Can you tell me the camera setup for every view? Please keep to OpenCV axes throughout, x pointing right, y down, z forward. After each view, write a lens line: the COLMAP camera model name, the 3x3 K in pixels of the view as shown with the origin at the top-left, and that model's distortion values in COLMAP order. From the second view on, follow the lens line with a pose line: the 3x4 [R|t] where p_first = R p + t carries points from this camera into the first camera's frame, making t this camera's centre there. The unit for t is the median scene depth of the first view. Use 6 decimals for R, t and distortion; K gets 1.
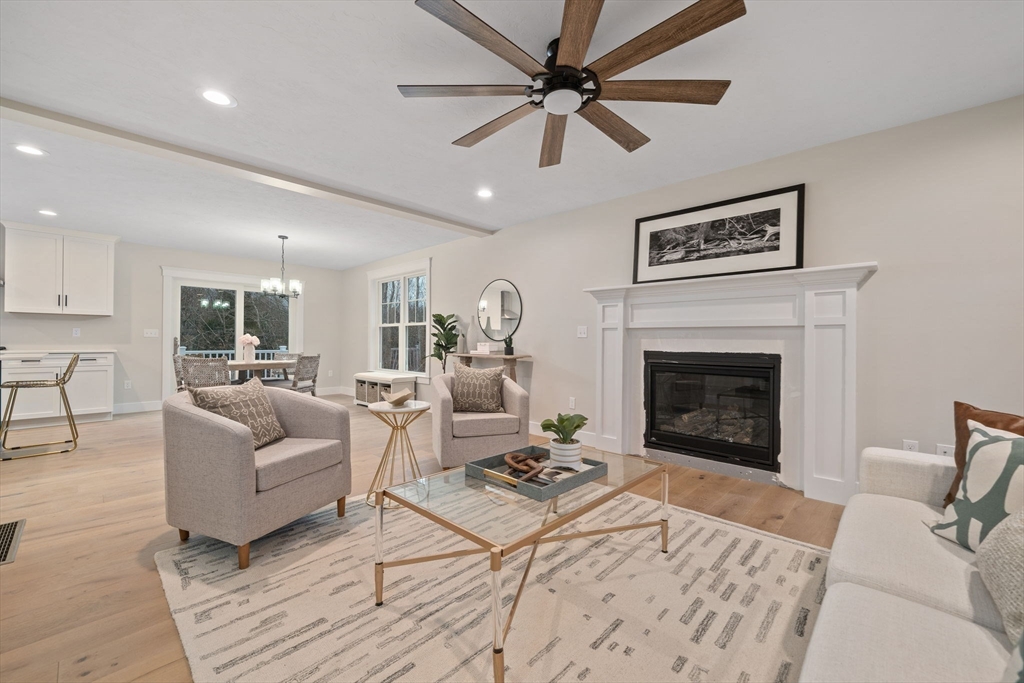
lens RADIAL K [[407.7, 0, 519.4], [0, 407.7, 340.8], [0, 0, 1]] dist [-0.000387, -0.000198]
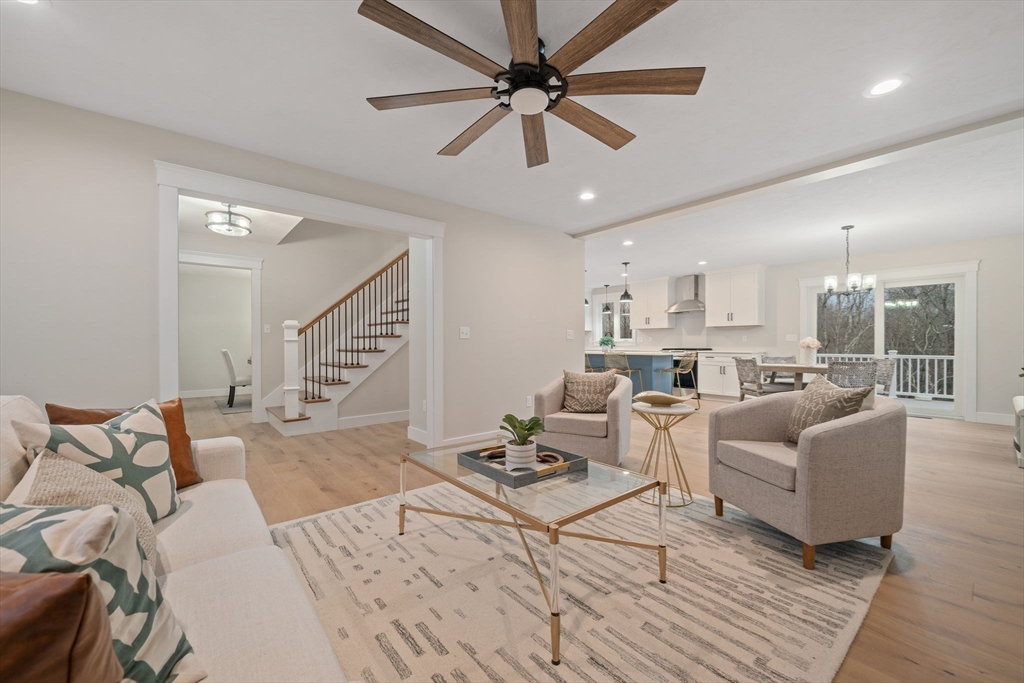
lens RADIAL K [[401.7, 0, 509.9], [0, 401.7, 346.5], [0, 0, 1]] dist [-0.001203, -0.000091]
pose [[-0.136890, 0.002276, -0.990584, 0.424586], [0.001617, 0.999997, 0.002074, 0.002882], [0.990585, -0.001318, -0.136894, 0.428178]]
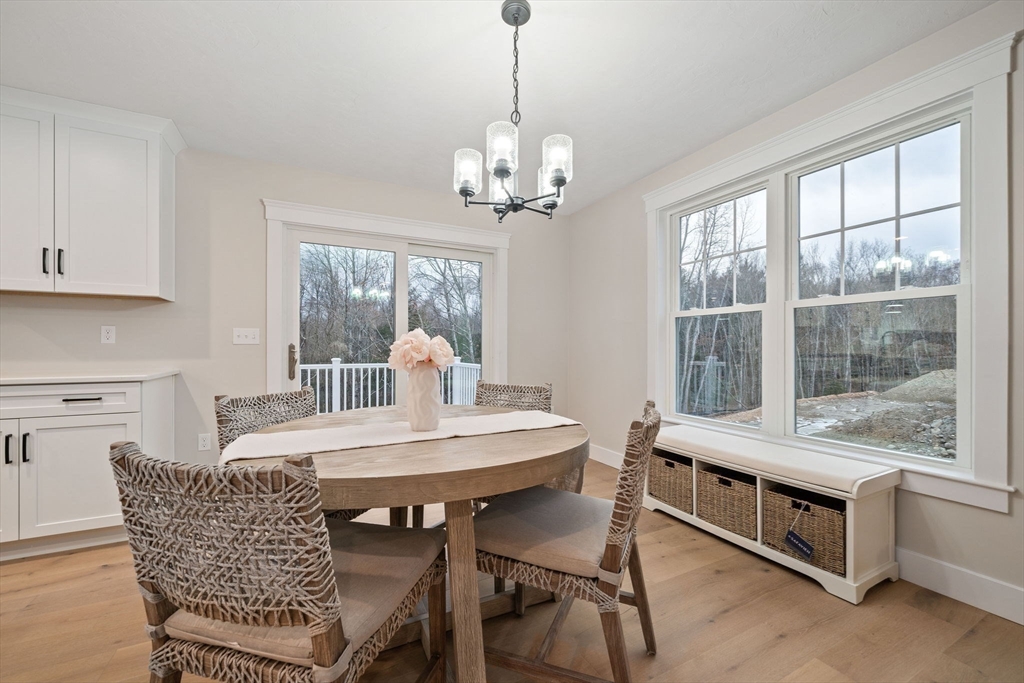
lens RADIAL K [[401.7, 0, 509.9], [0, 401.7, 346.5], [0, 0, 1]] dist [-0.001203, -0.000091]
pose [[0.940192, -0.006030, -0.340591, -0.530227], [0.004831, 0.999979, -0.004367, -0.003438], [0.340610, 0.002460, 0.940202, 0.786703]]
